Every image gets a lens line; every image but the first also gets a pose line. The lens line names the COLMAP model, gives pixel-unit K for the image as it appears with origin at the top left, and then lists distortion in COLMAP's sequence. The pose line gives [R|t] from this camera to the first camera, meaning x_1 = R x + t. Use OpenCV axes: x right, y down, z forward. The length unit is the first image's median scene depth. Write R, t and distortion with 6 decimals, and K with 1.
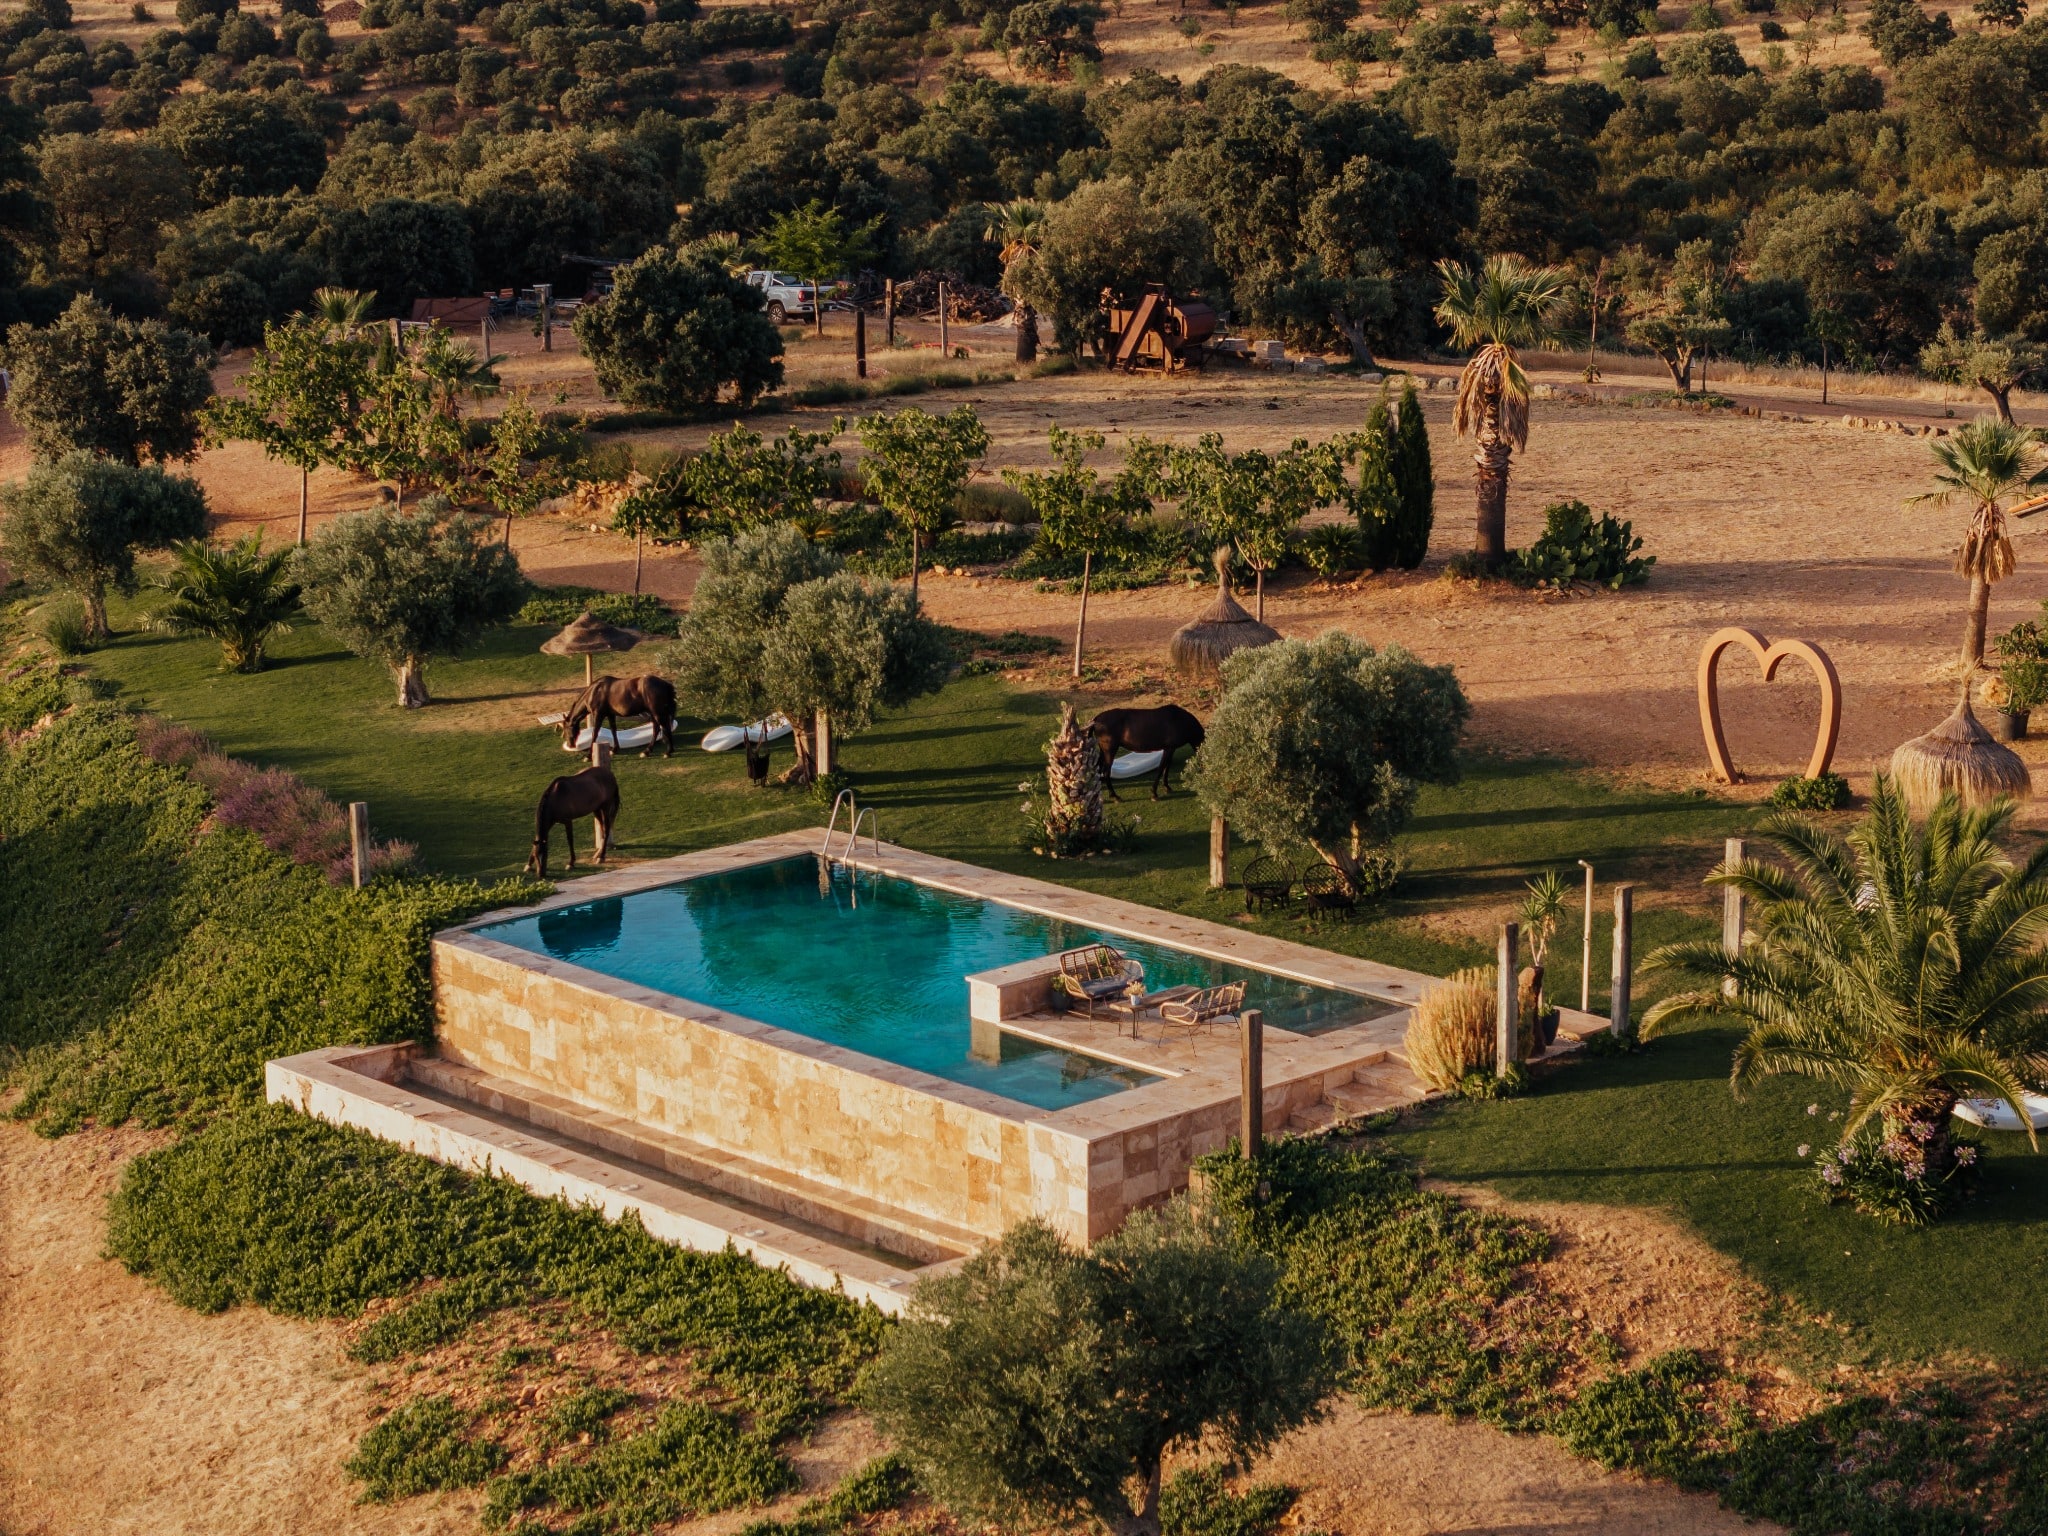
lens RADIAL K [[4073.1, 0, 1024.0], [0, 4073.1, 768.0], [0, 0, 1]] dist [-0.261567, 1.330387]
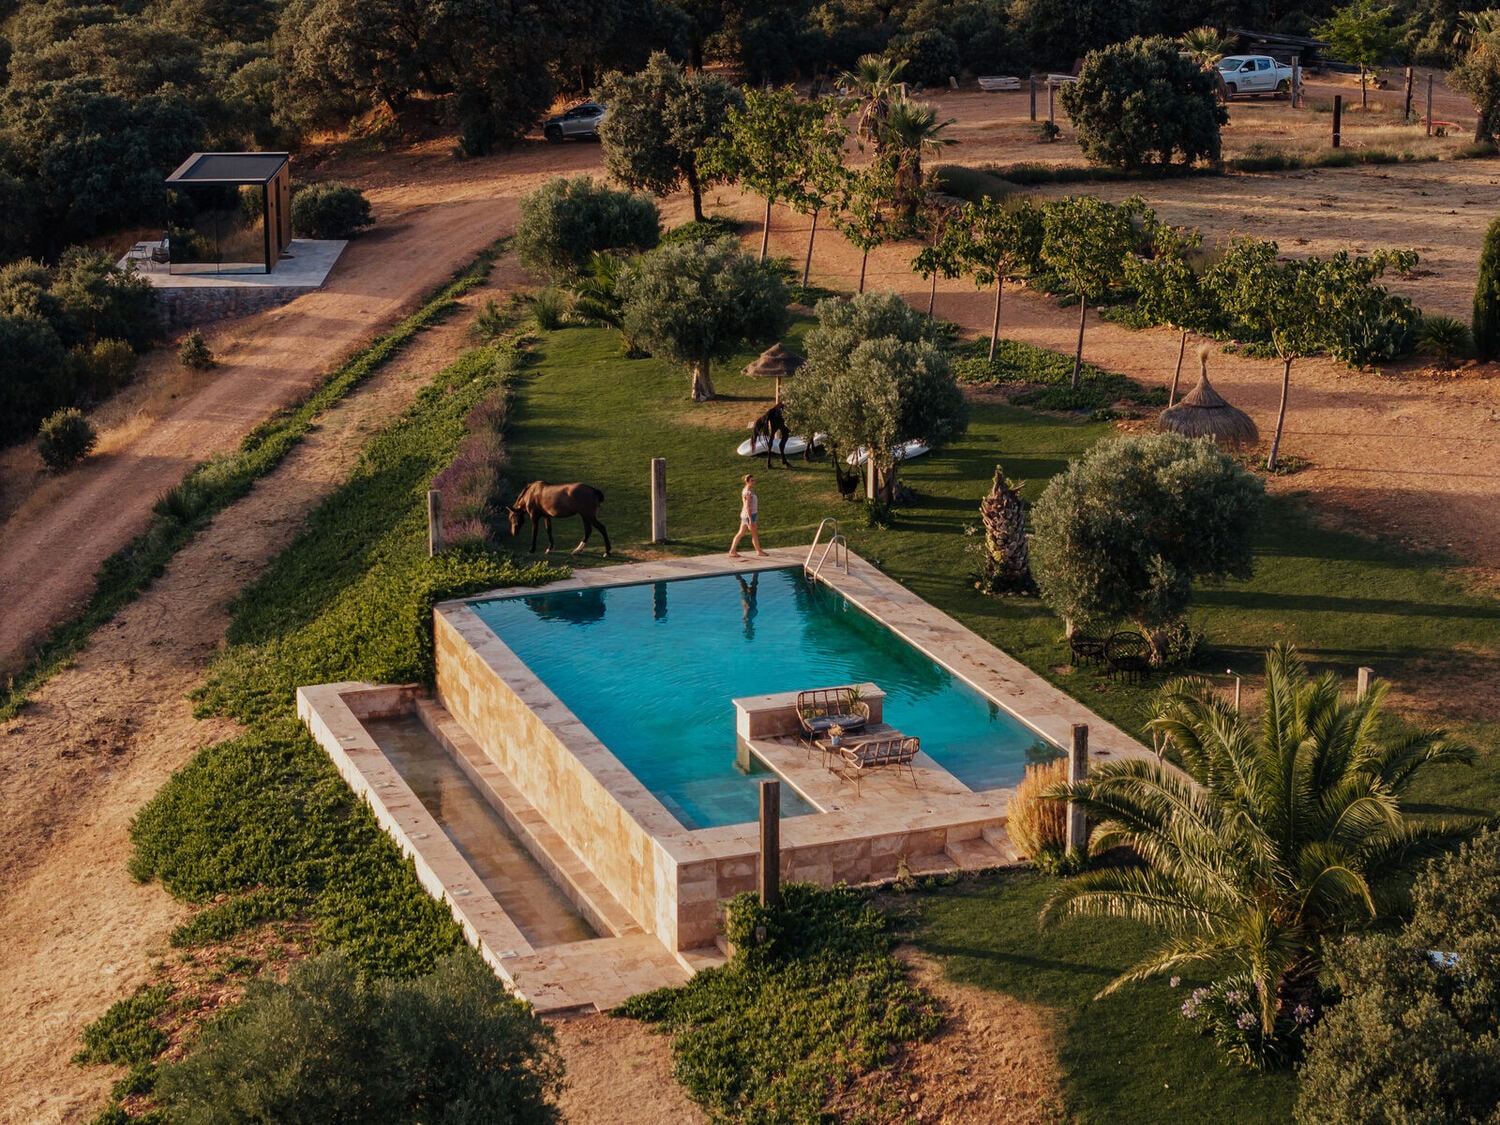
lens RADIAL K [[2983.3, 0, 750.0], [0, 2983.3, 562.5], [0, 0, 1]] dist [-0.261567, 1.330387]
pose [[0.922612, 0.113559, -0.368636, 0.288469], [-0.088977, 0.992563, 0.083072, -0.058224], [0.375328, -0.043843, 0.925855, 0.170852]]
